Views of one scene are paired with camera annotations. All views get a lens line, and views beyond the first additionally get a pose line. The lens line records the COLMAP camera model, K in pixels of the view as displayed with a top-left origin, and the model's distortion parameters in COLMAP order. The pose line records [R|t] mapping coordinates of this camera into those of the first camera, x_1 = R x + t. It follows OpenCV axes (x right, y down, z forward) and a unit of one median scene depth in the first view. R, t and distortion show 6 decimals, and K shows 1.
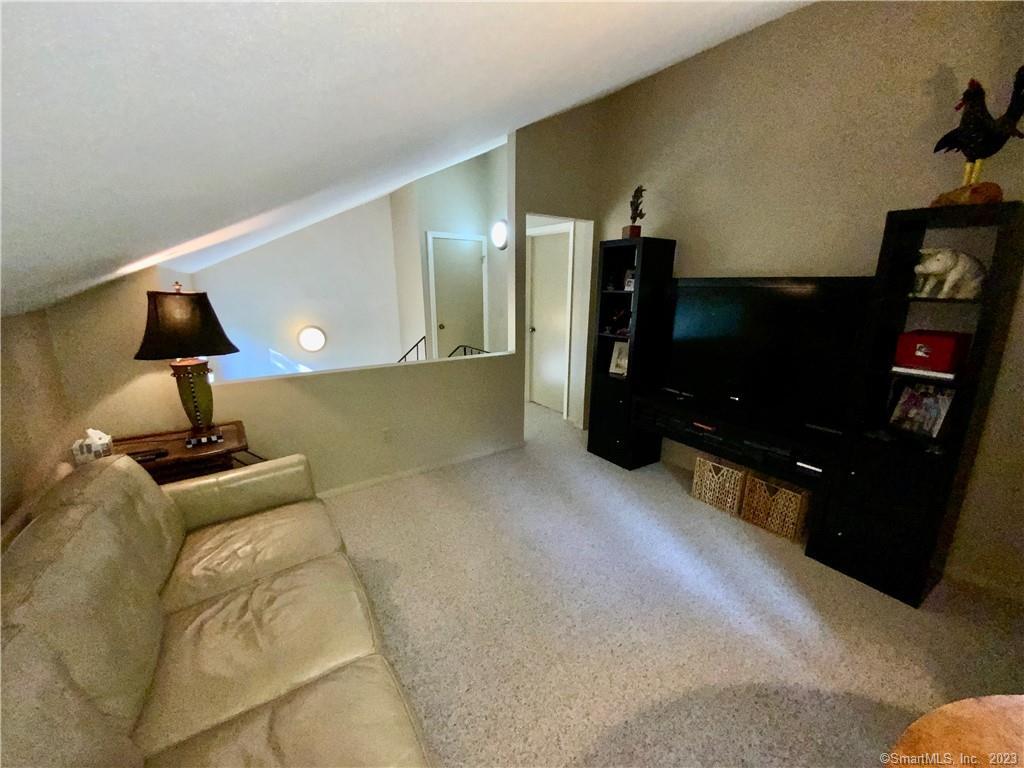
lens RADIAL K [[412.7, 0, 515.4], [0, 412.7, 386.3], [0, 0, 1]] dist [0.037294, -0.028281]
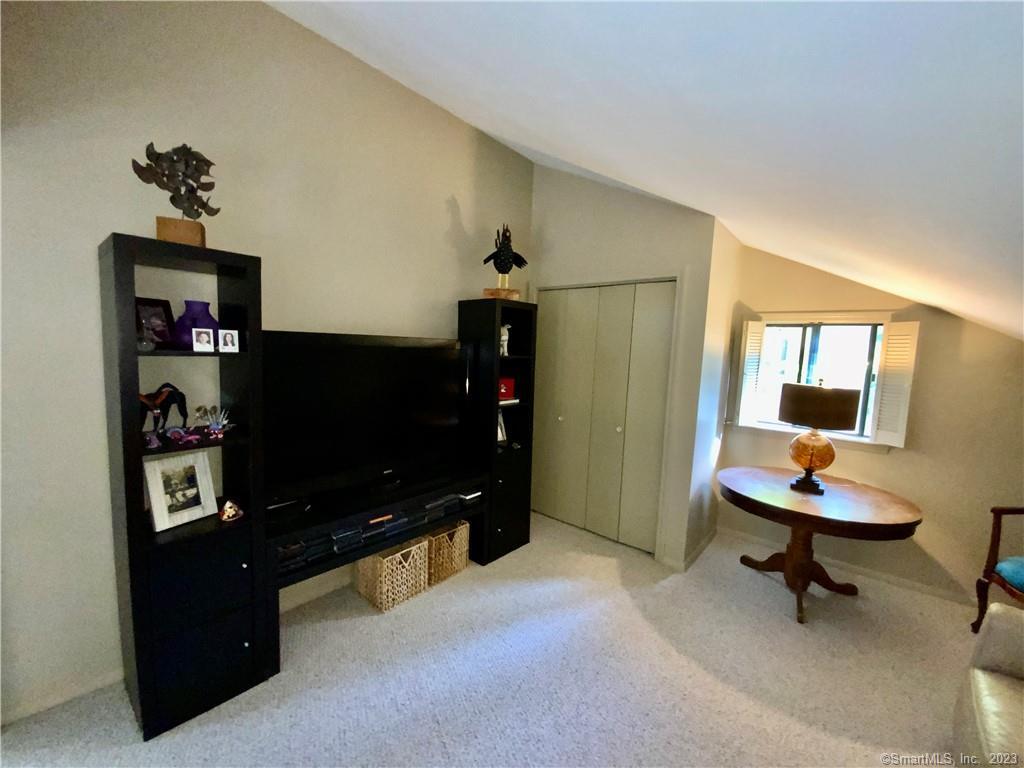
lens RADIAL K [[412.7, 0, 515.4], [0, 412.7, 386.3], [0, 0, 1]] dist [0.037294, -0.028281]
pose [[-0.260909, -0.109916, 0.959086, -0.396653], [0.194711, 0.967087, 0.163802, -0.260193], [-0.945523, 0.229482, -0.230920, 1.004929]]
